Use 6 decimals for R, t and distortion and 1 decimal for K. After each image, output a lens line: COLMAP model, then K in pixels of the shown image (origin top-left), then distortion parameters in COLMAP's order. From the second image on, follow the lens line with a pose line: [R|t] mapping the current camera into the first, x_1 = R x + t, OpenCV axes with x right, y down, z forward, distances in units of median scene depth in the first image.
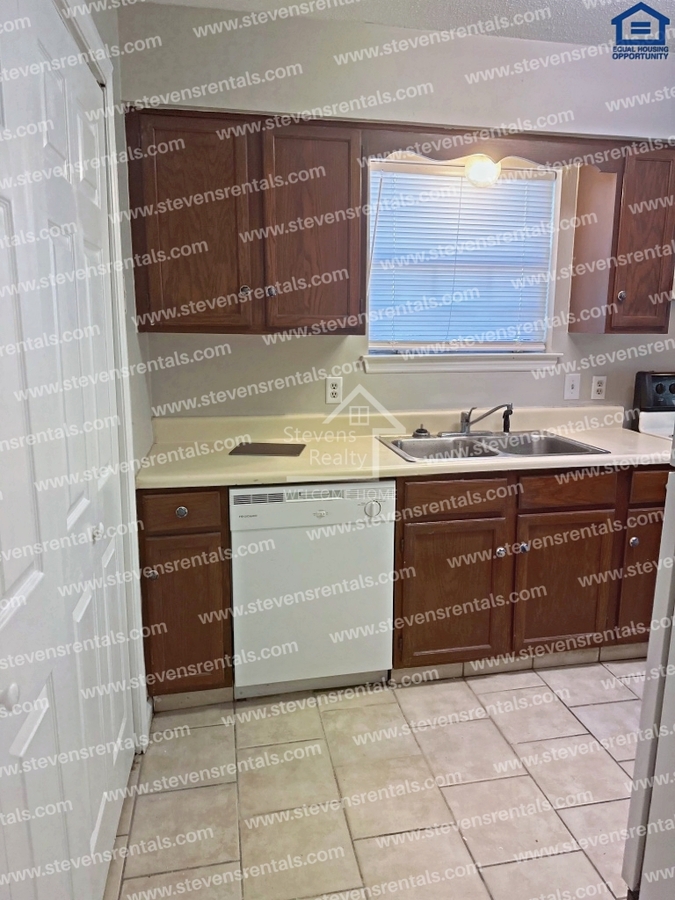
lens RADIAL K [[632.6, 0, 341.4], [0, 632.6, 455.0], [0, 0, 1]] dist [0.002992, -0.004075]
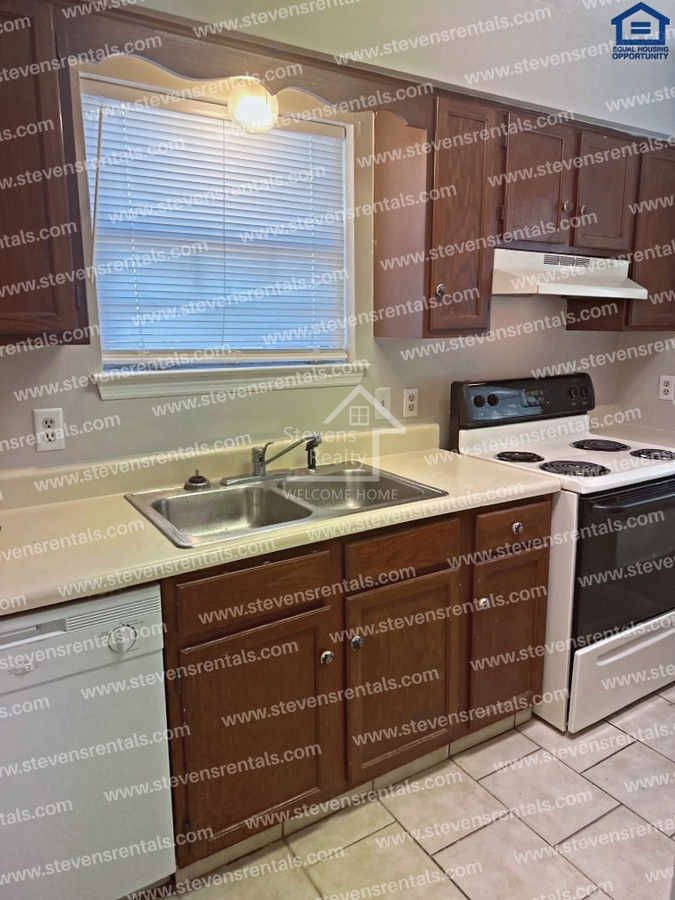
lens RADIAL K [[630.4, 0, 352.9], [0, 630.4, 450.2], [0, 0, 1]] dist [0.183150, -0.260544]
pose [[0.931347, -0.072186, 0.356906, 0.037990], [0.074020, 0.997220, 0.008540, -0.063640], [-0.356530, 0.018465, 0.934101, 0.280981]]
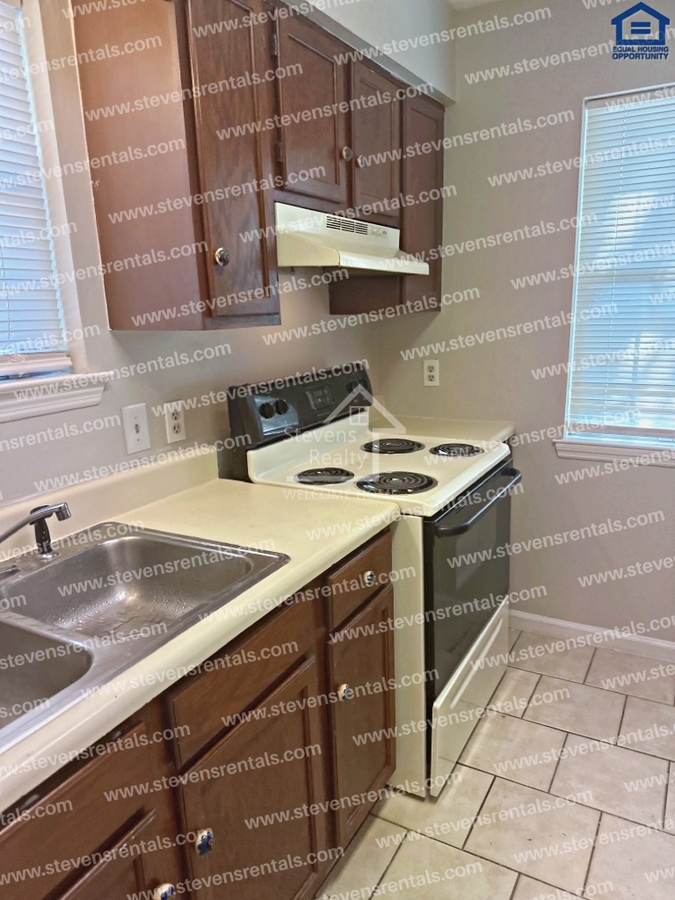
lens RADIAL K [[632.6, 0, 341.4], [0, 632.6, 455.0], [0, 0, 1]] dist [0.002992, -0.004075]
pose [[0.634964, -0.198396, 0.746633, 0.072932], [0.186727, 0.977220, 0.100868, -0.120075], [-0.749636, 0.075369, 0.657545, 0.570137]]
